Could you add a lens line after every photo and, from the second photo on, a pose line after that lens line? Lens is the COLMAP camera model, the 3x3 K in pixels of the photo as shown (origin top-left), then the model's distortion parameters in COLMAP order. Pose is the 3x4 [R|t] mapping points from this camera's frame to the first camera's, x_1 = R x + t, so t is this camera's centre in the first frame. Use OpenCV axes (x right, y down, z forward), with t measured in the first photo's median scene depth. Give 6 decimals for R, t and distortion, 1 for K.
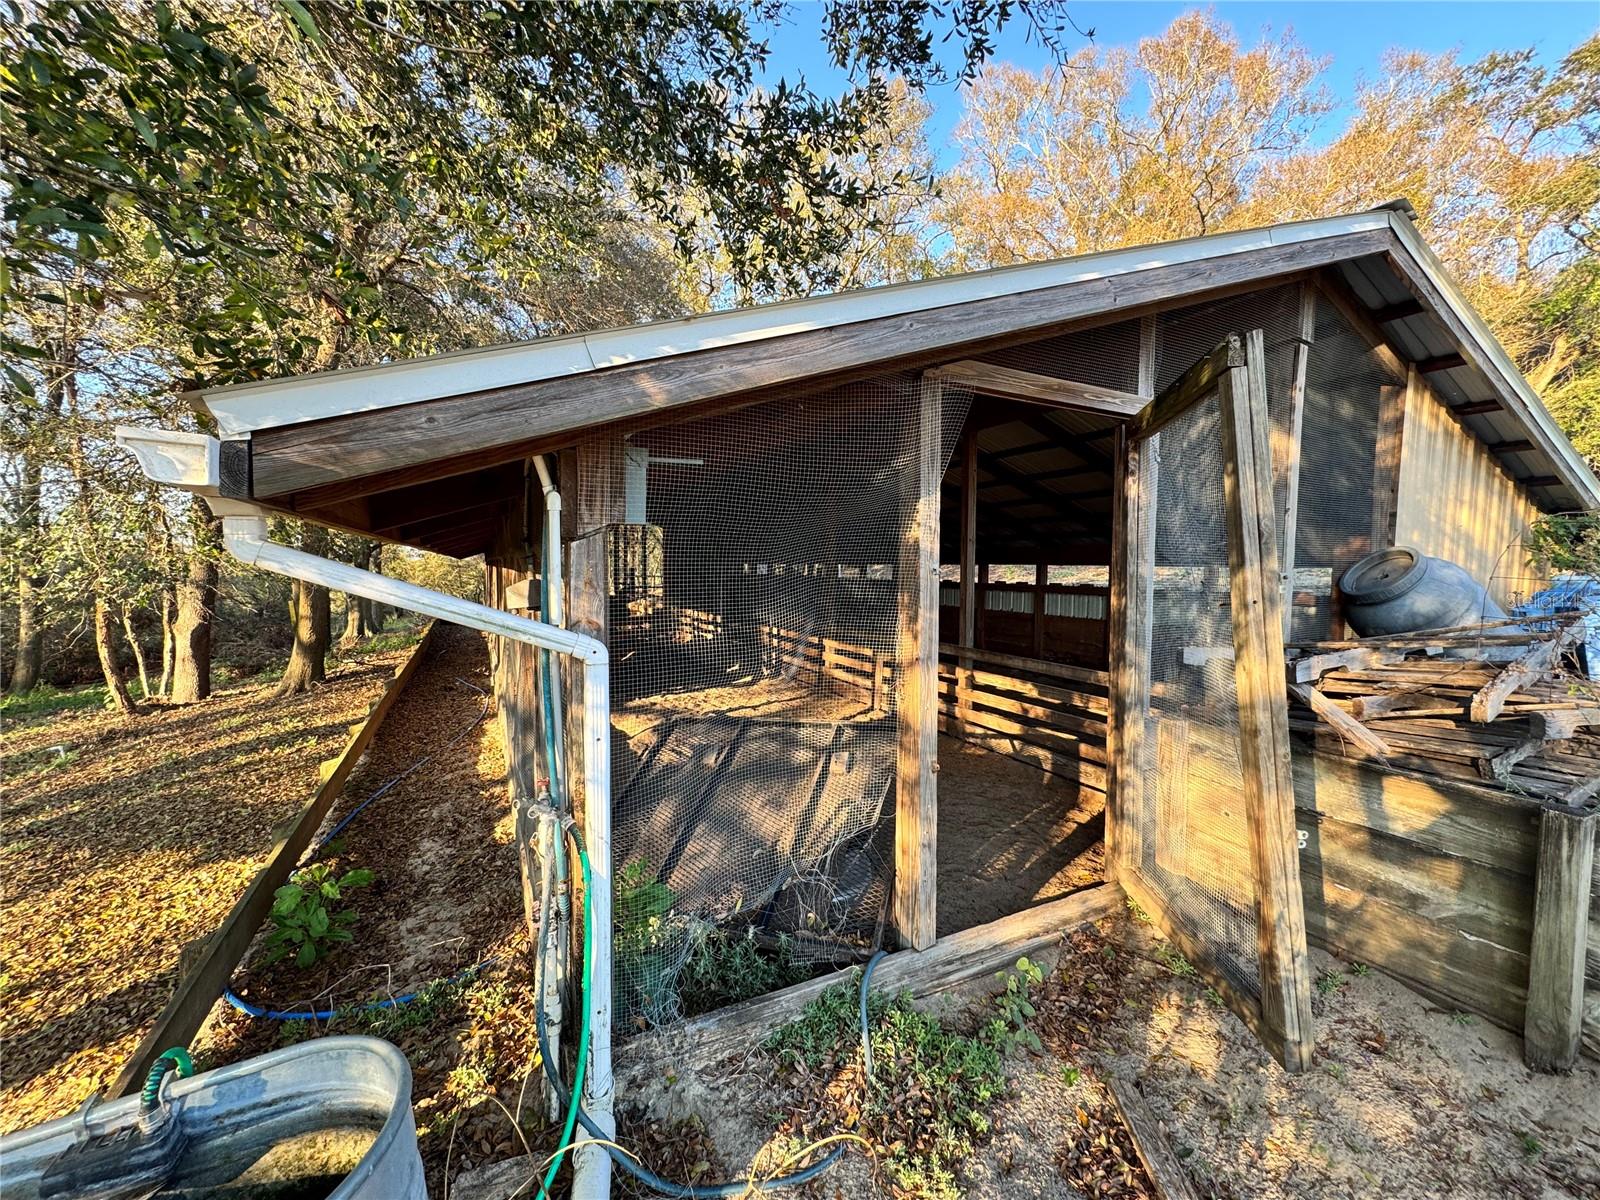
lens RADIAL K [[637.9, 0, 799.9], [0, 637.9, 600.8], [0, 0, 1]] dist [-0.001571, 0.000117]
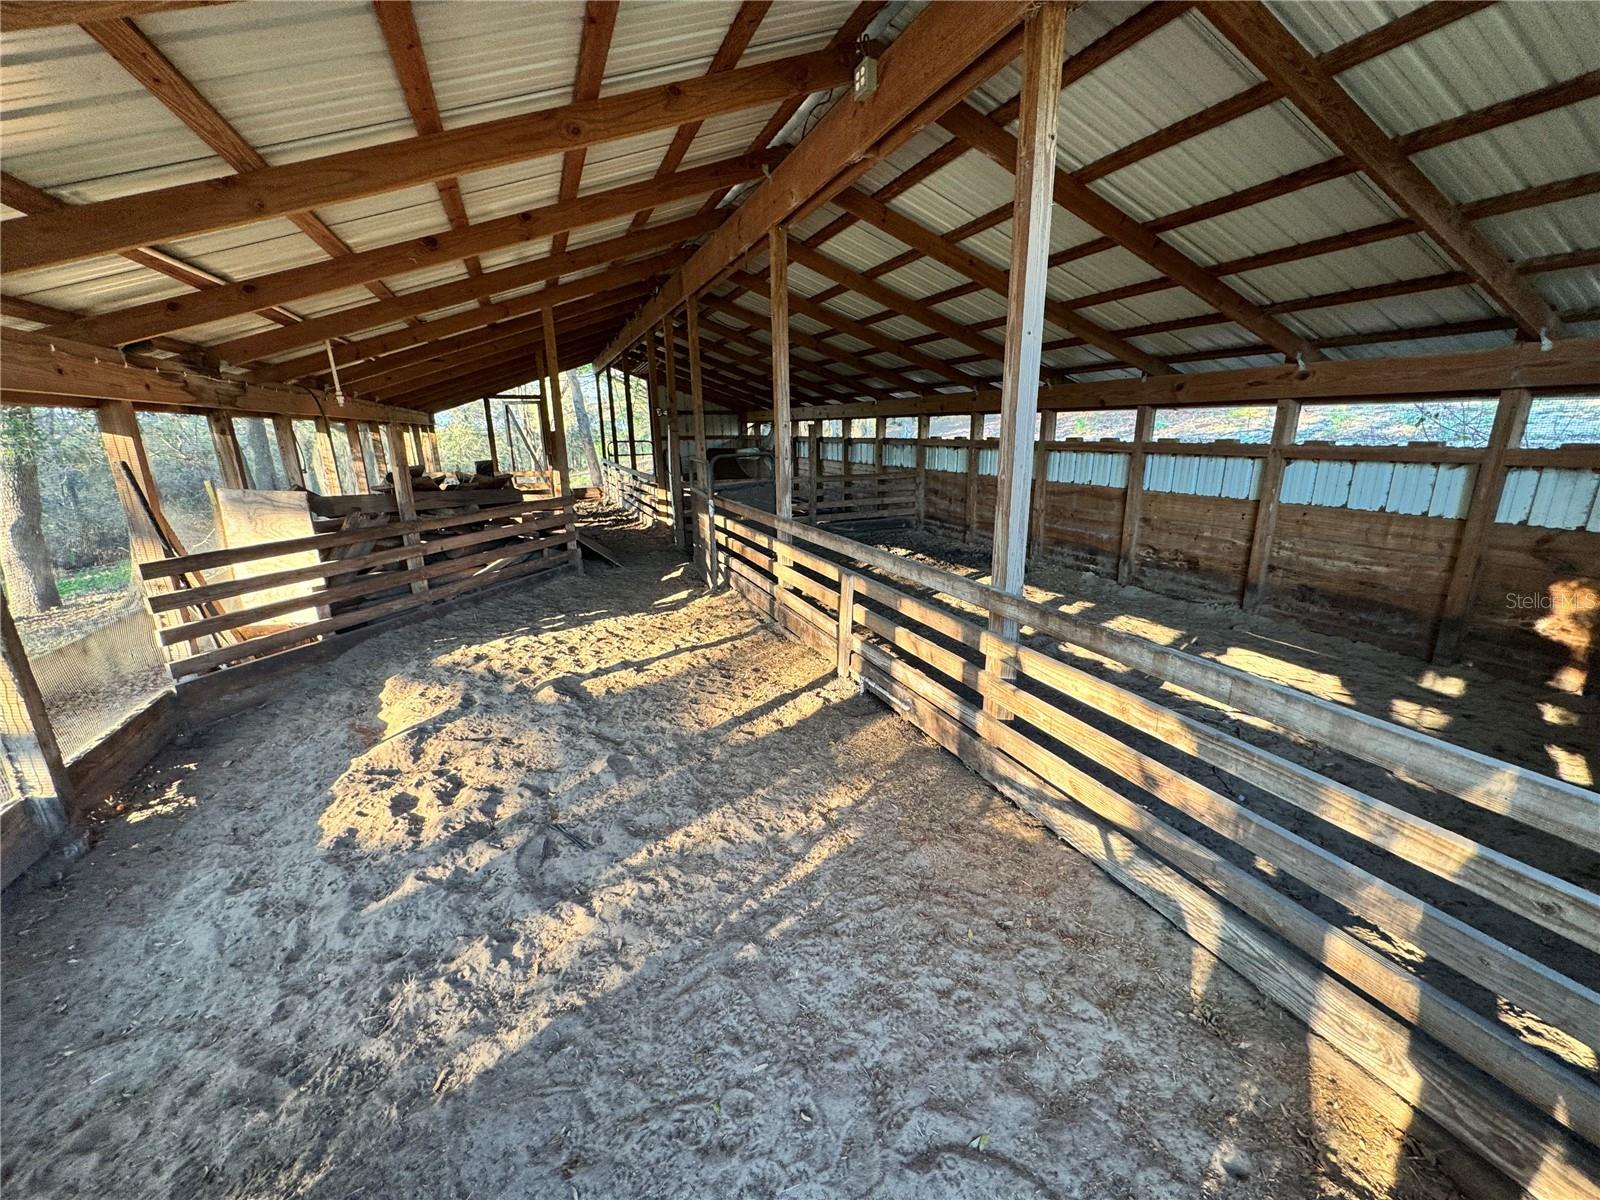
lens RADIAL K [[637.9, 0, 797.4], [0, 637.9, 607.1], [0, 0, 1]] dist [-0.001571, 0.000117]
pose [[0.996746, -0.001061, -0.080596, 0.123361], [0.018621, 0.975897, 0.217437, -0.012363], [0.078422, -0.218231, 0.972741, 0.452832]]
